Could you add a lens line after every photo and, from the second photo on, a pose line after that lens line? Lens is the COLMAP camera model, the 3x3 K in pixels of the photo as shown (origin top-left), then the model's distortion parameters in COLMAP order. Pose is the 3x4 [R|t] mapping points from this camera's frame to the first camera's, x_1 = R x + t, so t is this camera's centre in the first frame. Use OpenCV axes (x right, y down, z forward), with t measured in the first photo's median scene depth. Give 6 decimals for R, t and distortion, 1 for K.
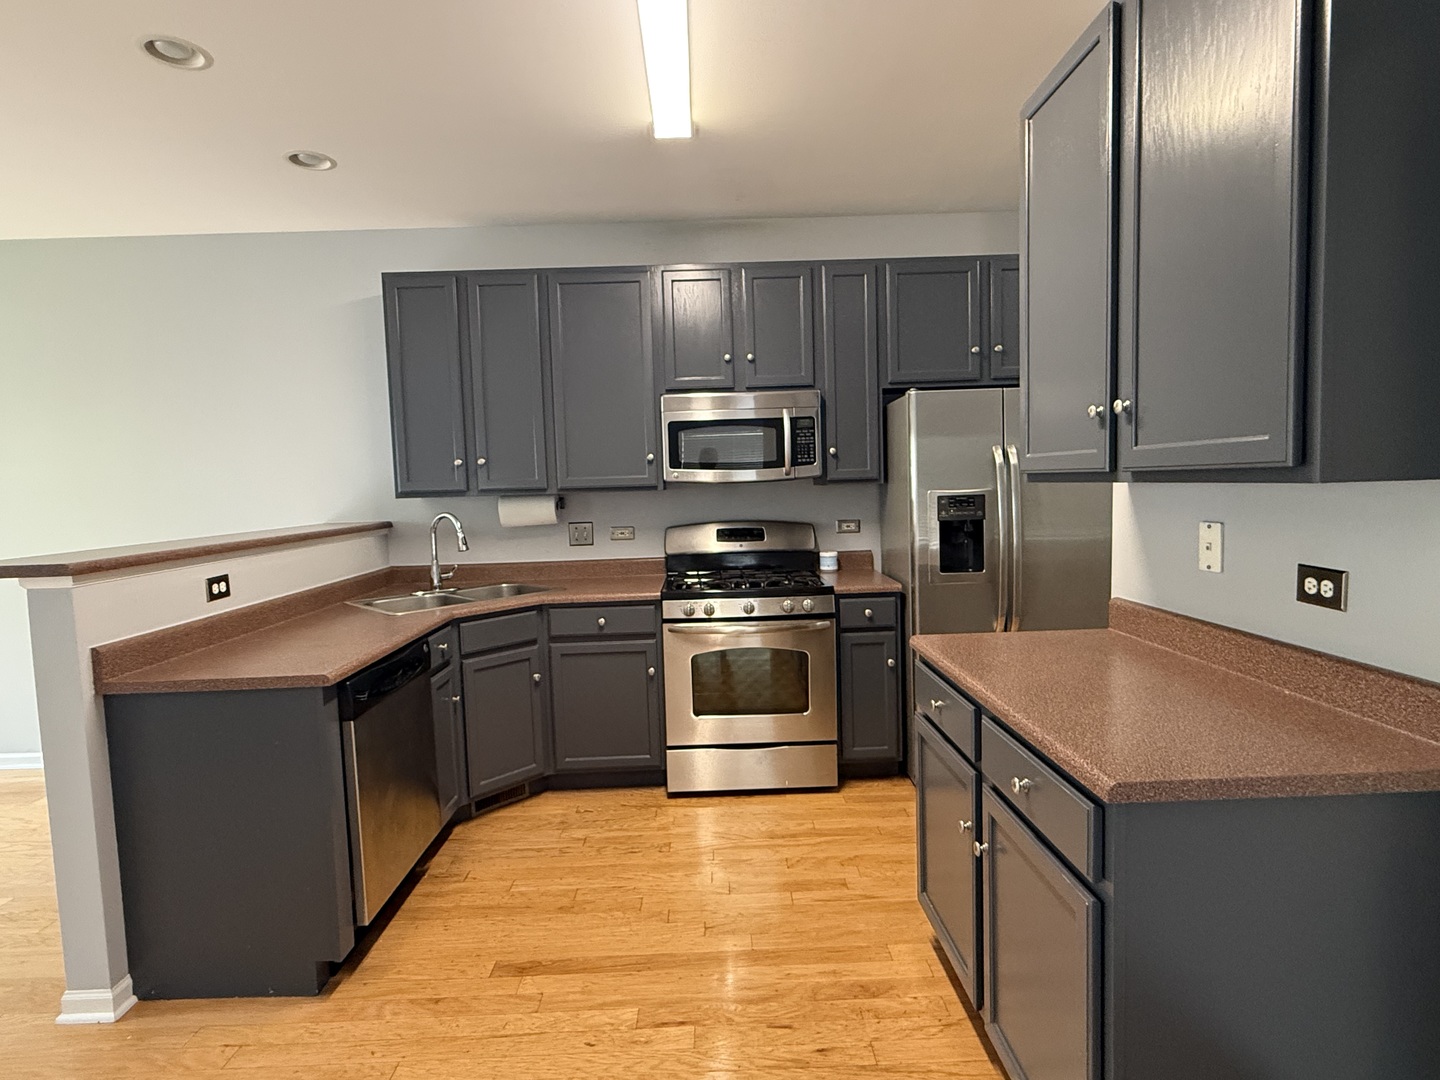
lens RADIAL K [[757.5, 0, 719.0], [0, 757.5, 536.3], [0, 0, 1]] dist [0.003834, -0.001308]
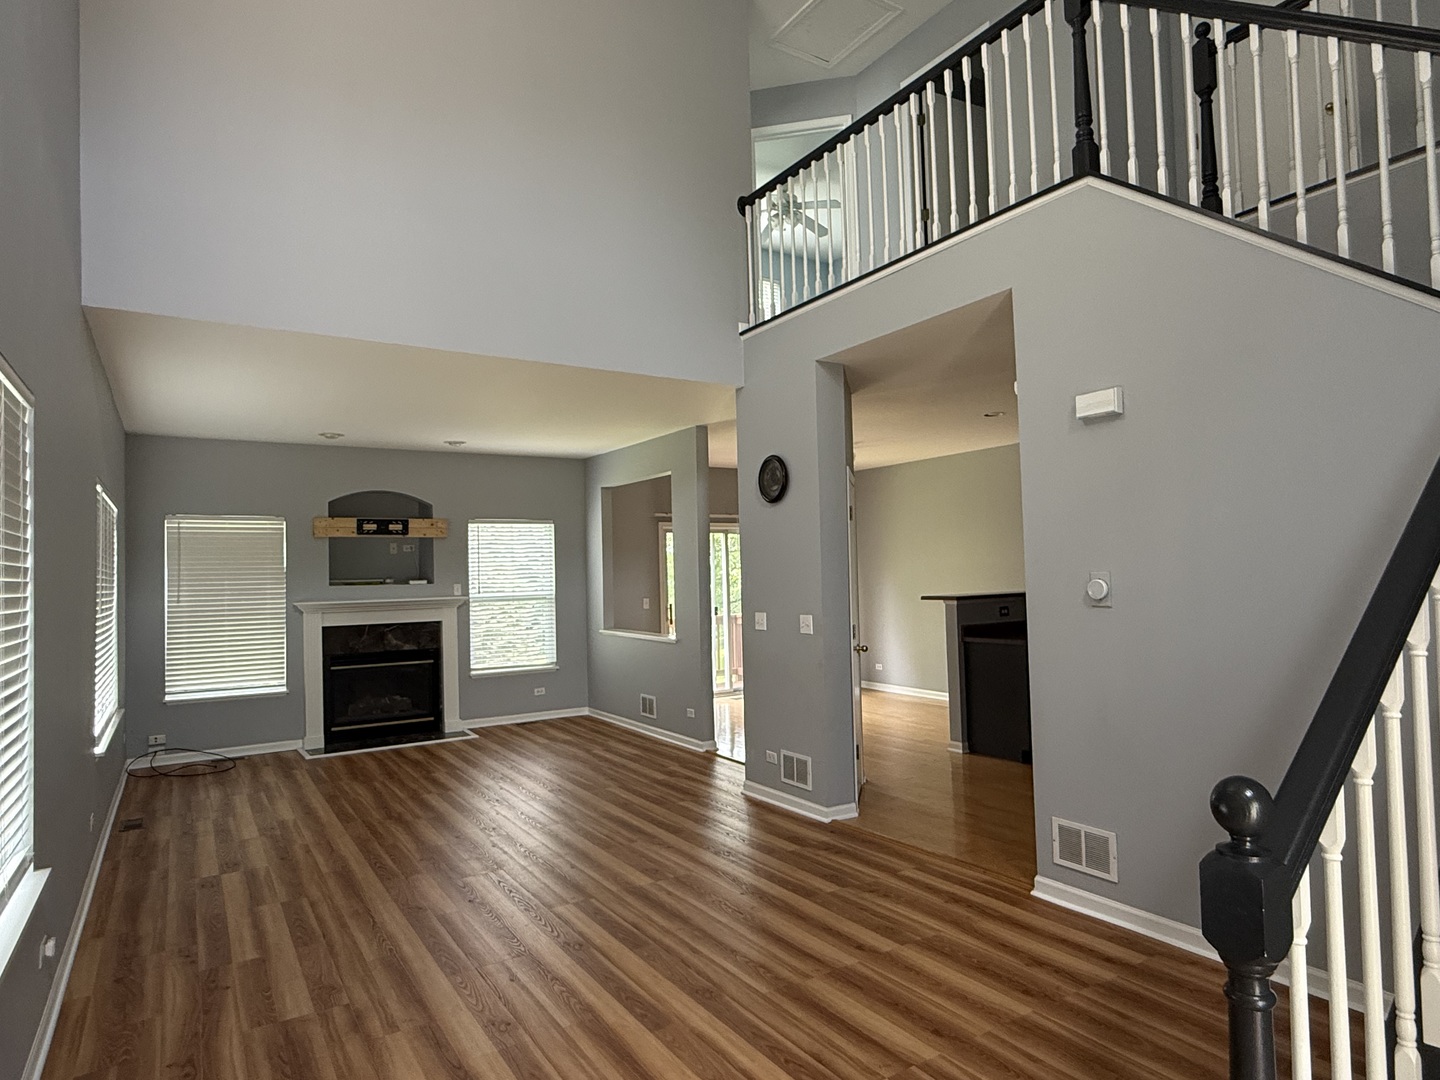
lens RADIAL K [[841.2, 0, 717.6], [0, 841.2, 540.5], [0, 0, 1]] dist [0.001437, 0.001998]
pose [[0.528853, -0.017981, -0.848523, 1.065600], [-0.050849, 0.997308, -0.052827, 0.026783], [0.847189, 0.071084, 0.526515, -1.134301]]
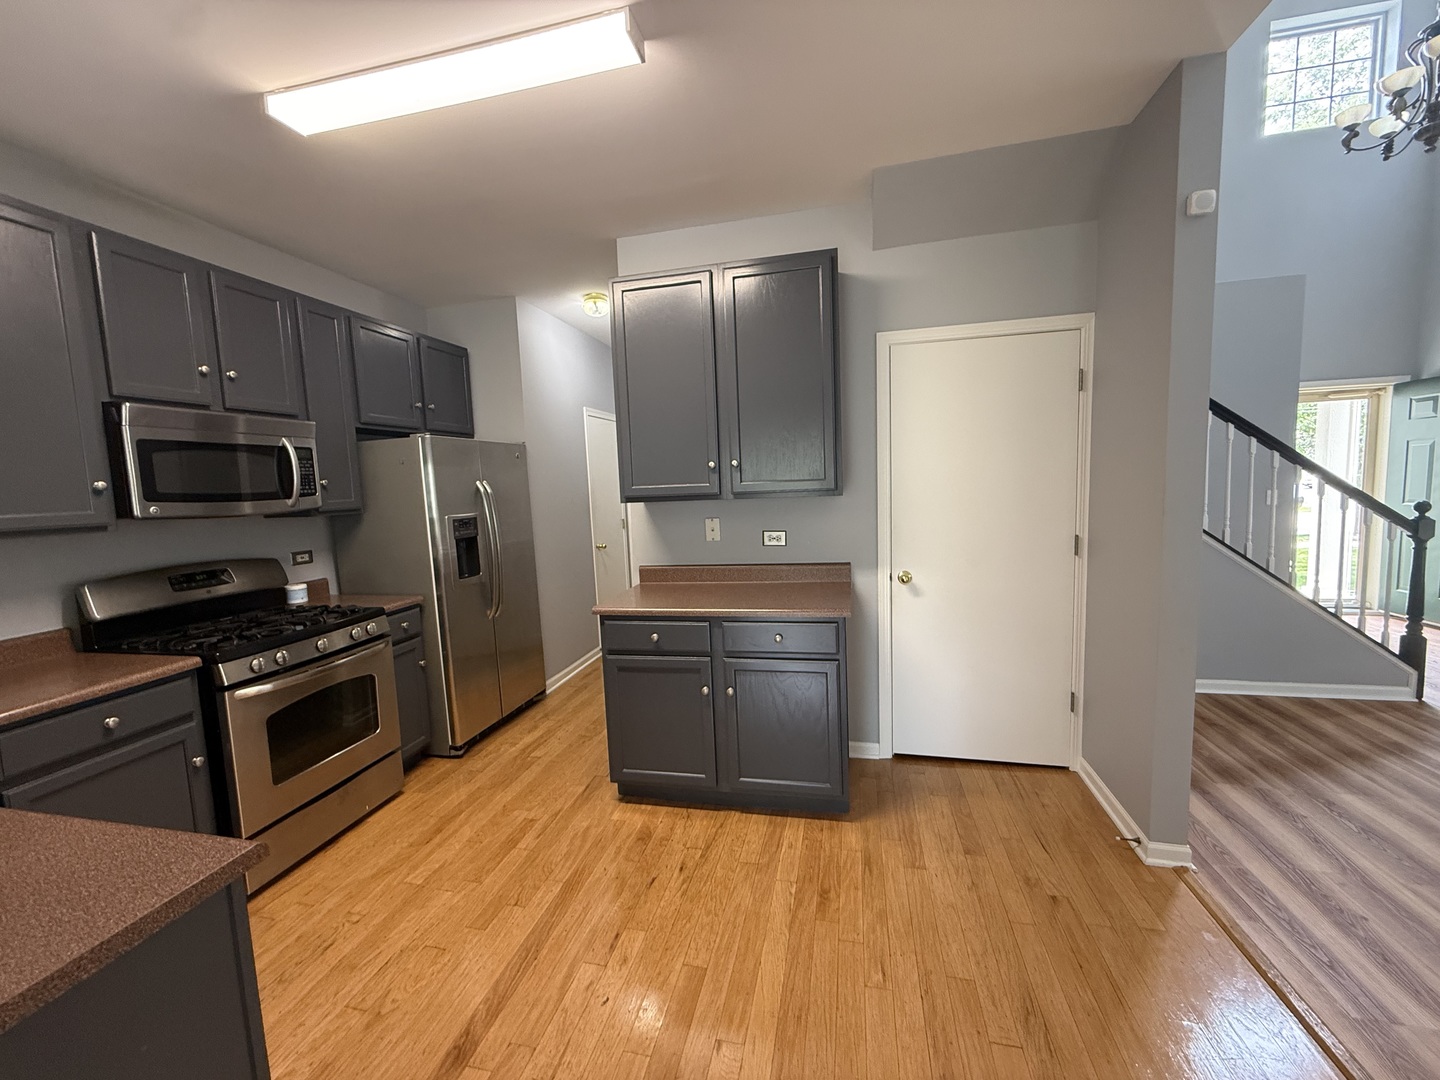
lens RADIAL K [[576.5, 0, 719.6], [0, 576.5, 538.8], [0, 0, 1]] dist [-0.002355, 0.000513]
pose [[0.235557, -0.072819, 0.969129, -0.606865], [0.103202, 0.993425, 0.049560, -0.025547], [-0.966365, 0.088342, 0.241524, 0.378936]]
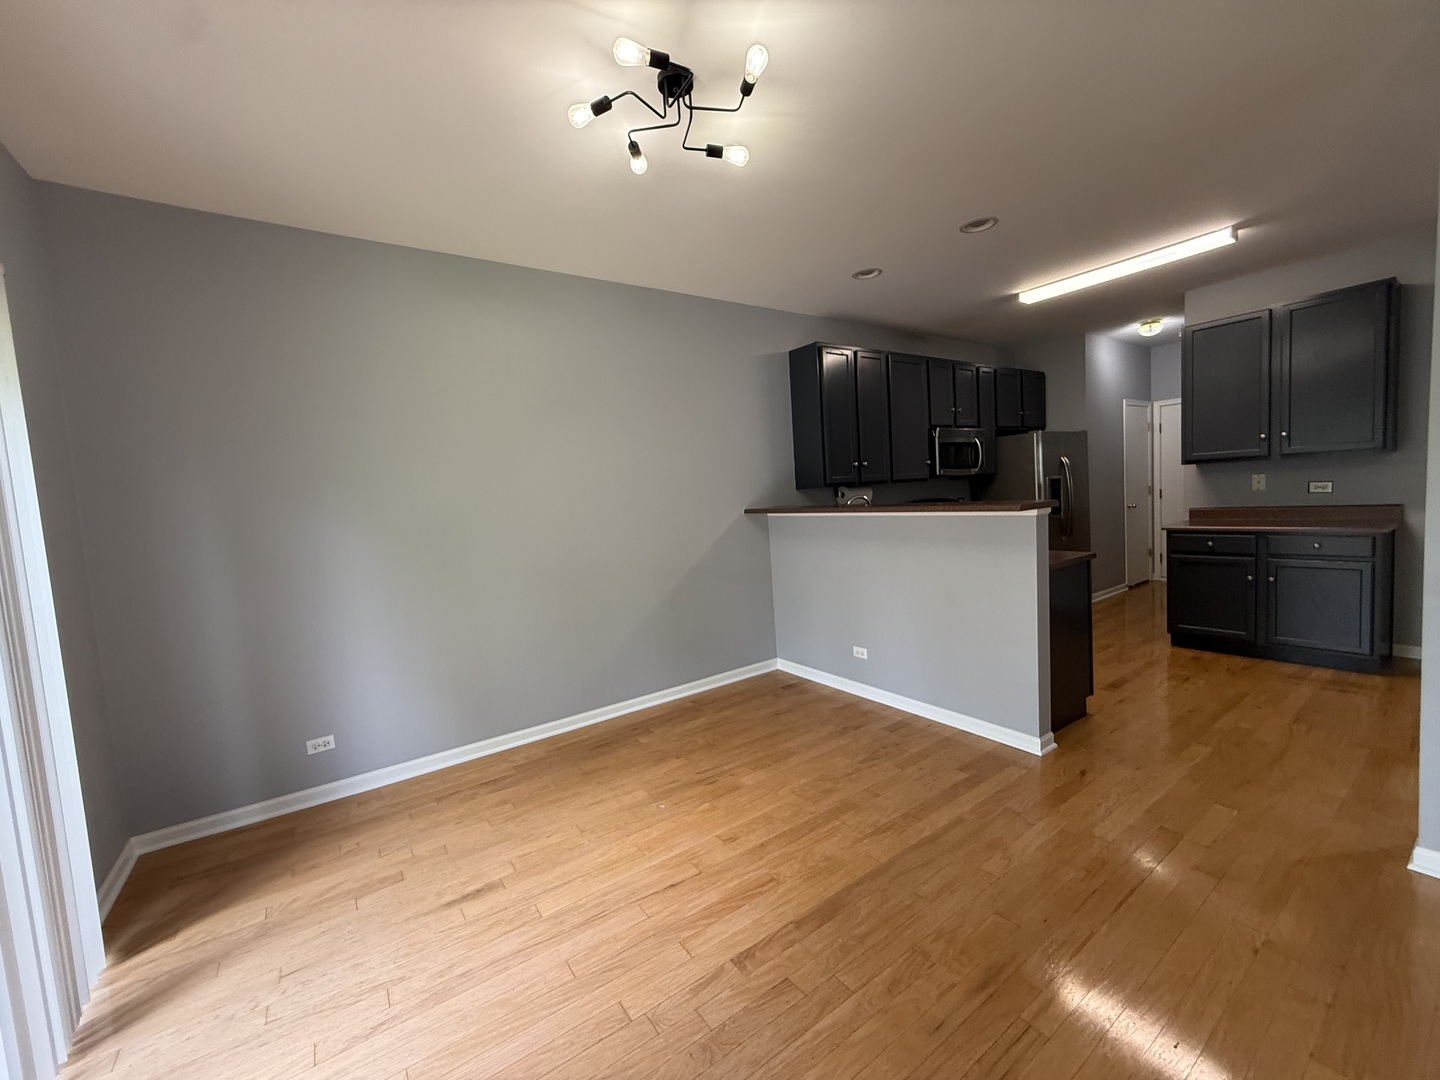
lens RADIAL K [[576.5, 0, 712.4], [0, 576.5, 539.0], [0, 0, 1]] dist [-0.002355, 0.000513]
pose [[0.830026, -0.064922, 0.553933, -1.607793], [0.077144, 0.997019, 0.001259, 0.045113], [-0.552363, 0.041688, 0.832560, 0.188350]]
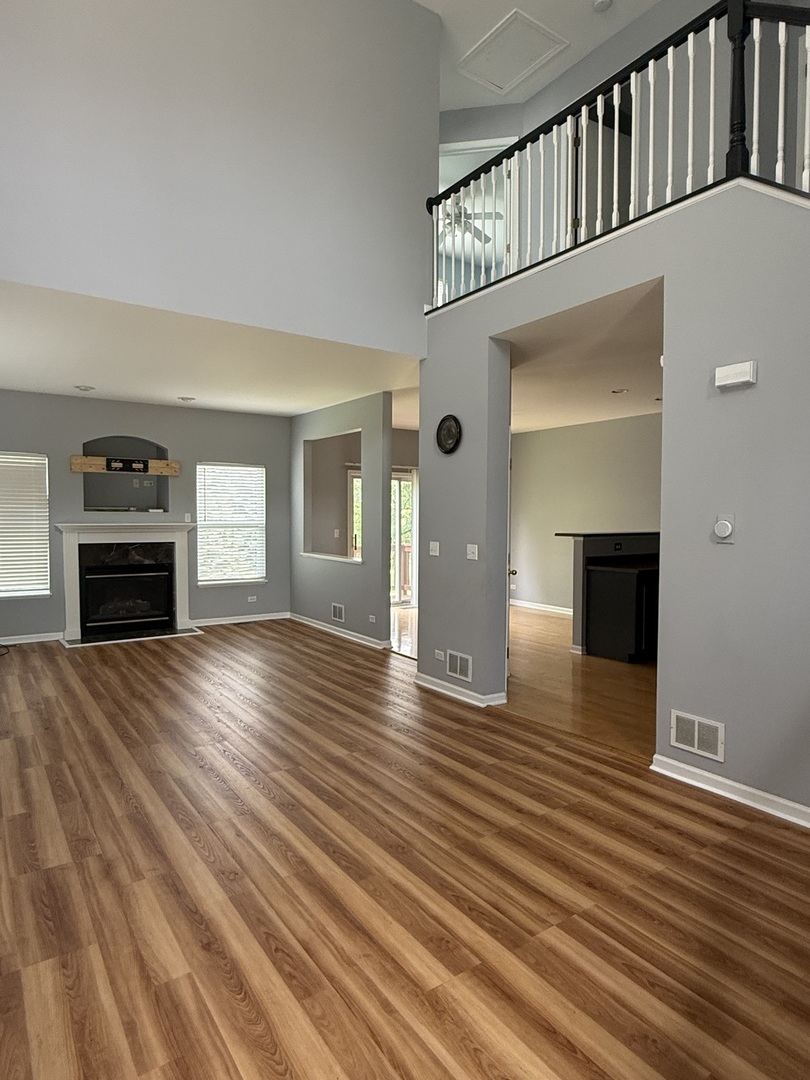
lens RADIAL K [[630.9, 0, 405.5], [0, 630.9, 538.2], [0, 0, 1]] dist [0.001437, 0.001998]
pose [[0.559490, 0.062971, -0.826442, 0.930404], [-0.080511, 0.996523, 0.021425, 0.042553], [0.824918, 0.054551, 0.562615, -1.112265]]
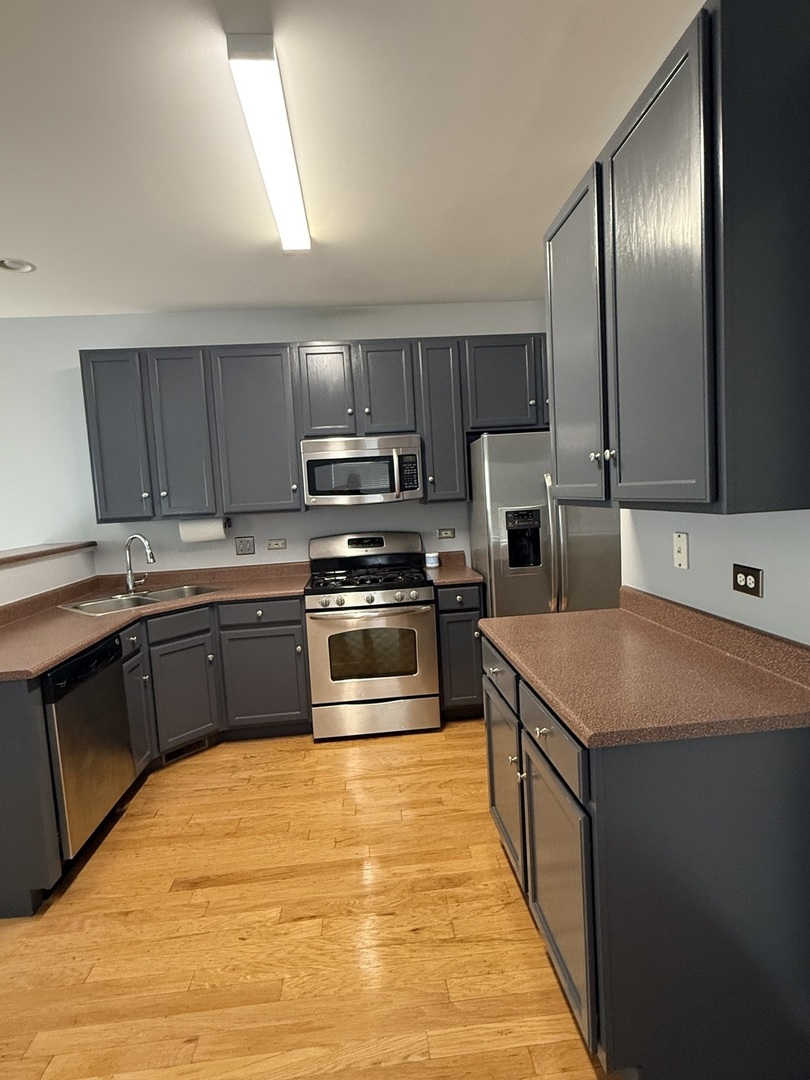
lens RADIAL K [[568.1, 0, 409.0], [0, 568.1, 537.2], [0, 0, 1]] dist [0.003834, -0.001308]
pose [[0.997286, -0.031574, 0.066515, 0.051308], [0.031159, 0.999488, 0.007255, -0.021940], [-0.066710, -0.005163, 0.997759, -0.008759]]
